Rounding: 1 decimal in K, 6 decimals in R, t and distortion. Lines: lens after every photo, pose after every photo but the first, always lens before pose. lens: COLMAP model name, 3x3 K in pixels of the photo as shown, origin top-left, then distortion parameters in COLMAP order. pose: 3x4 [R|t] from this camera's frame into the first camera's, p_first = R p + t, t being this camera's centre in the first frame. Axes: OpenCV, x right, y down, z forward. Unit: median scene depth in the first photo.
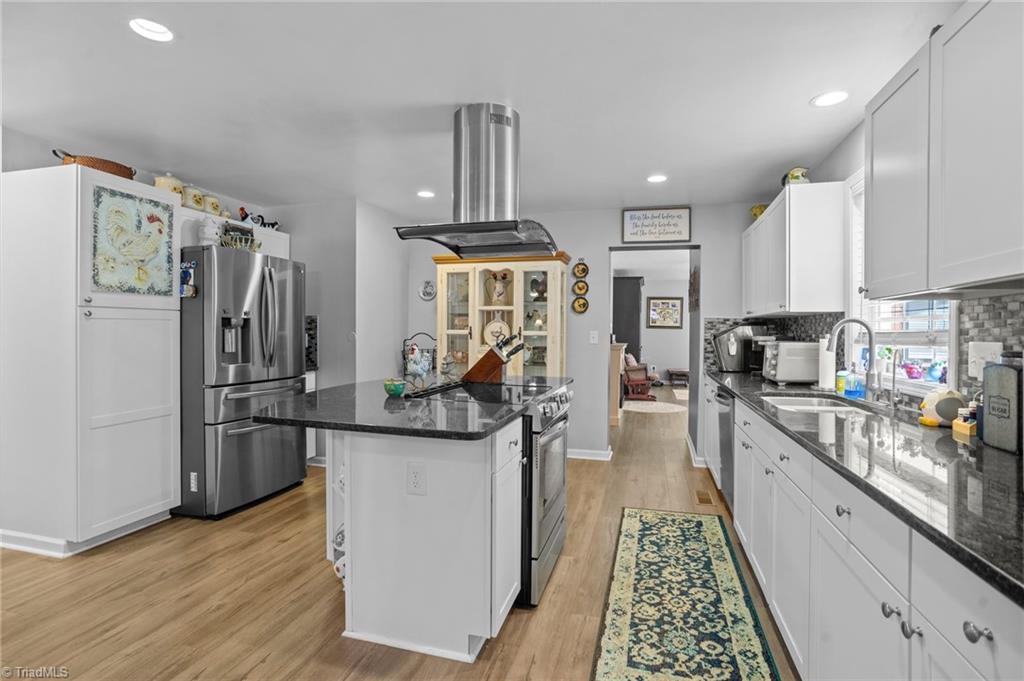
lens RADIAL K [[501.4, 0, 511.1], [0, 501.4, 334.0], [0, 0, 1]] dist [-0.067160, 0.037970]
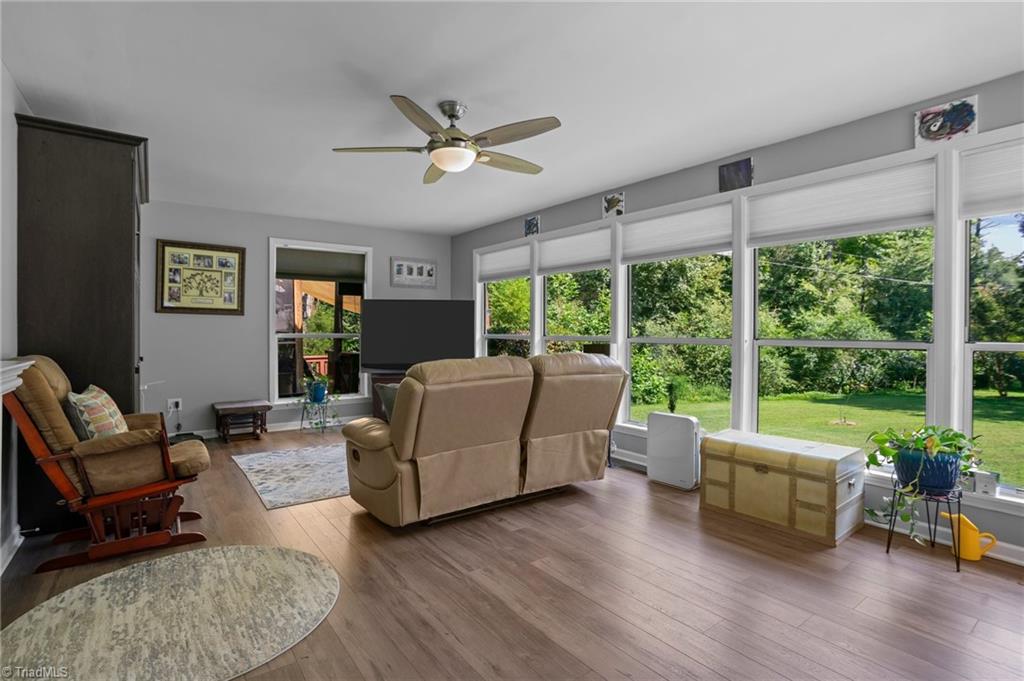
lens RADIAL K [[499.3, 0, 509.2], [0, 499.3, 339.8], [0, 0, 1]] dist [-0.069336, 0.038295]
pose [[0.620162, -0.016985, 0.784290, 0.651012], [0.006209, 0.999841, 0.016744, 0.034088], [-0.784449, -0.005514, 0.620169, 2.480271]]
